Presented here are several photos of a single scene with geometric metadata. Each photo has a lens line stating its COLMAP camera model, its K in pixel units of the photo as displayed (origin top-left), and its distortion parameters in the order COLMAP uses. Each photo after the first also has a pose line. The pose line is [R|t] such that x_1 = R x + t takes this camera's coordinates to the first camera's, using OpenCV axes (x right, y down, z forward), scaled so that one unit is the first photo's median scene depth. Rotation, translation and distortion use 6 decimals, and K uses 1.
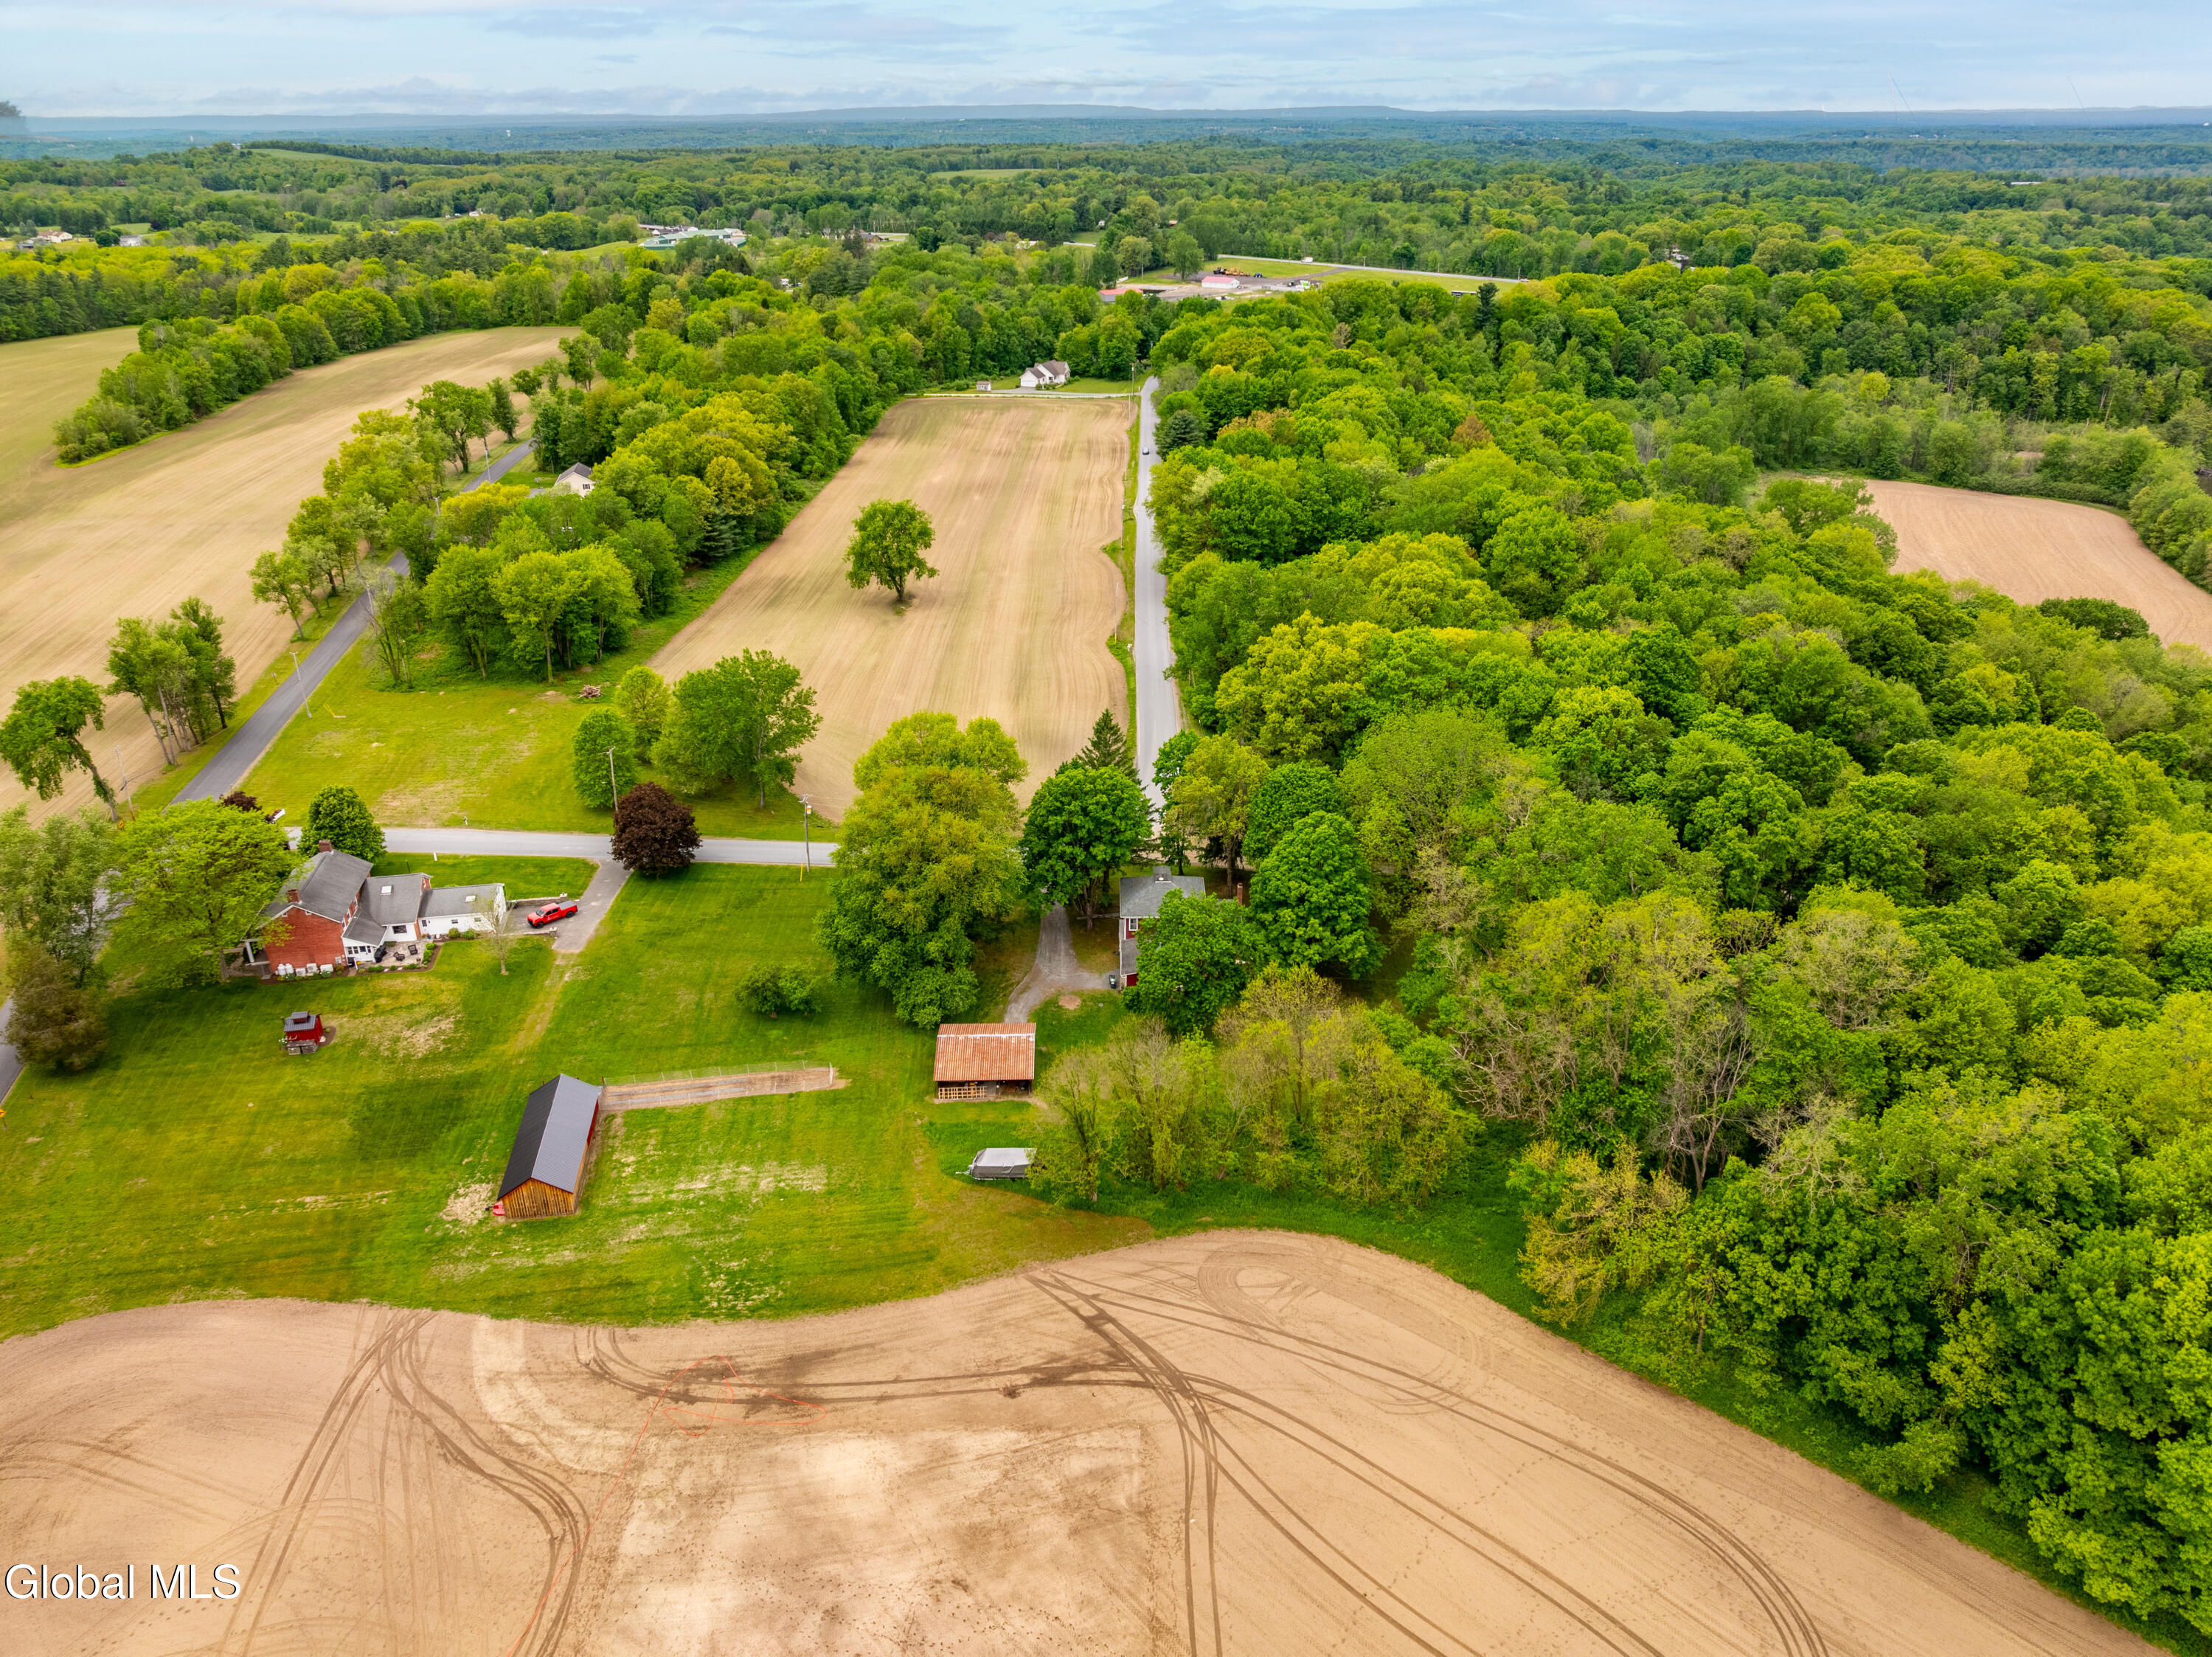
lens RADIAL K [[1552.7, 0, 1109.8], [0, 1552.7, 827.4], [0, 0, 1]] dist [-0.046720, 0.019584]
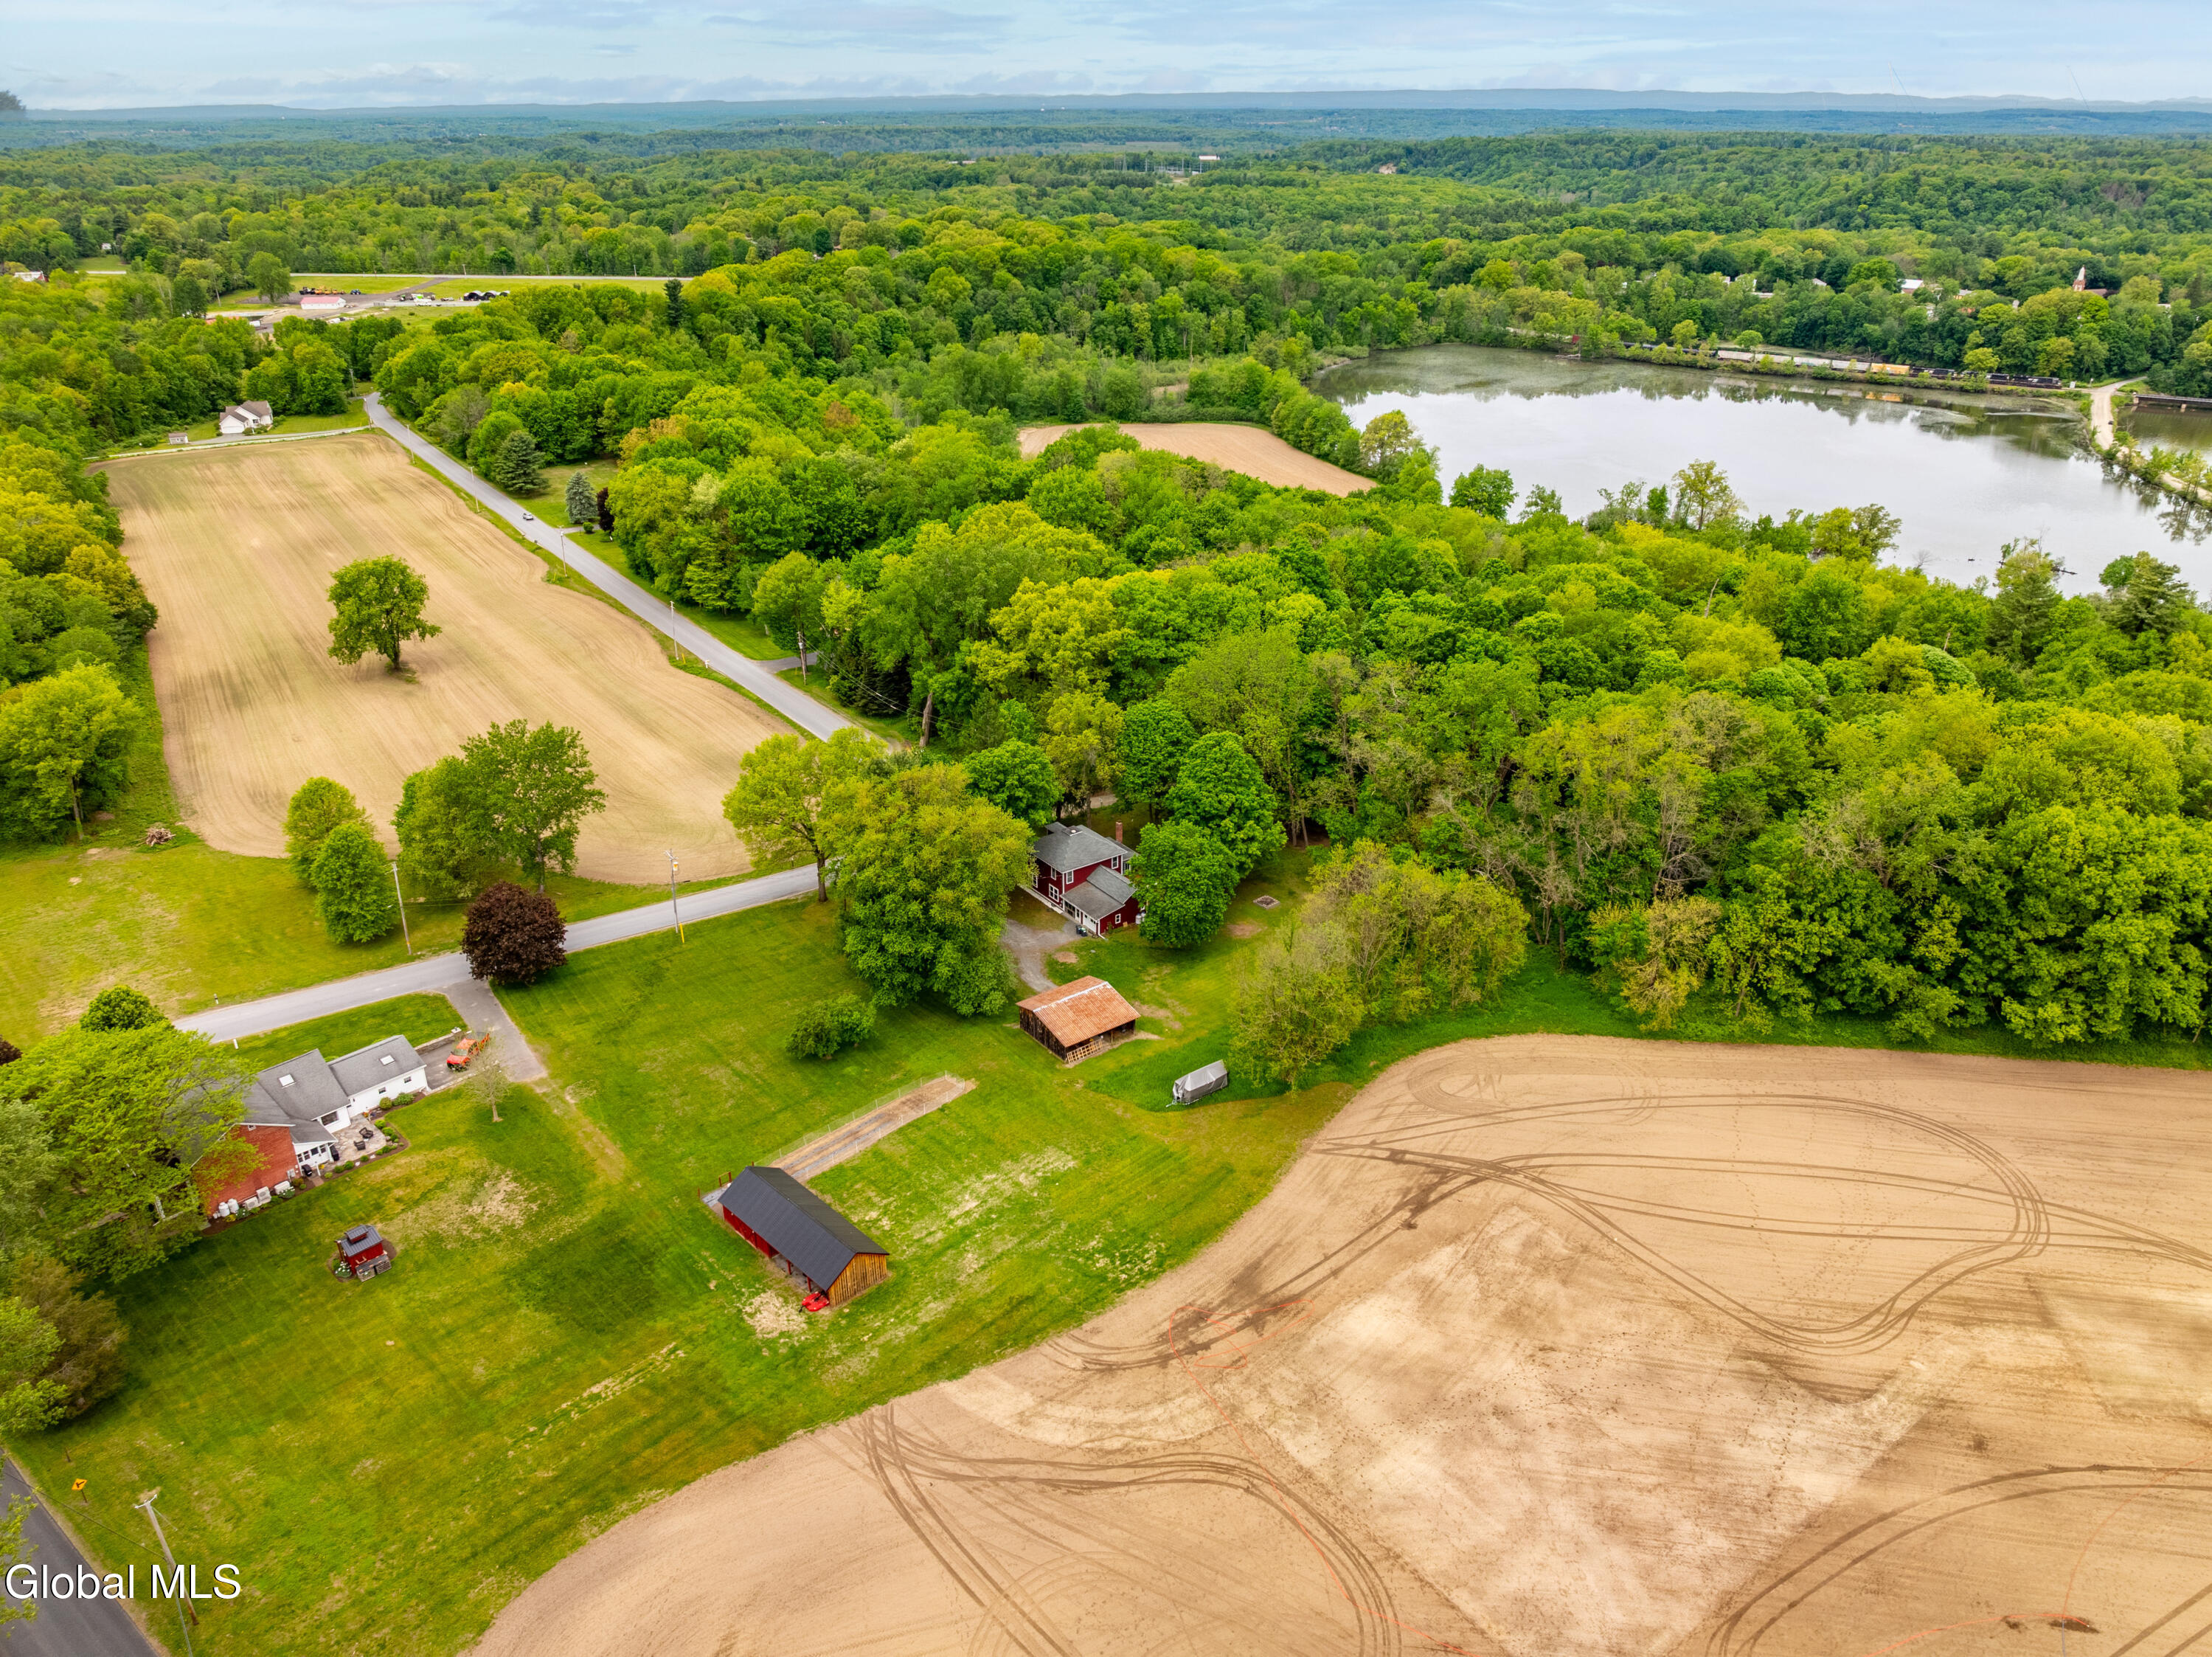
lens RADIAL K [[1552.7, 0, 1104.3], [0, 1552.7, 829.6], [0, 0, 1]] dist [-0.046720, 0.019584]
pose [[0.812677, -0.246013, 0.528237, -0.295475], [0.243347, 0.966961, 0.075954, -0.025290], [-0.529470, 0.066819, 0.845693, 0.042764]]
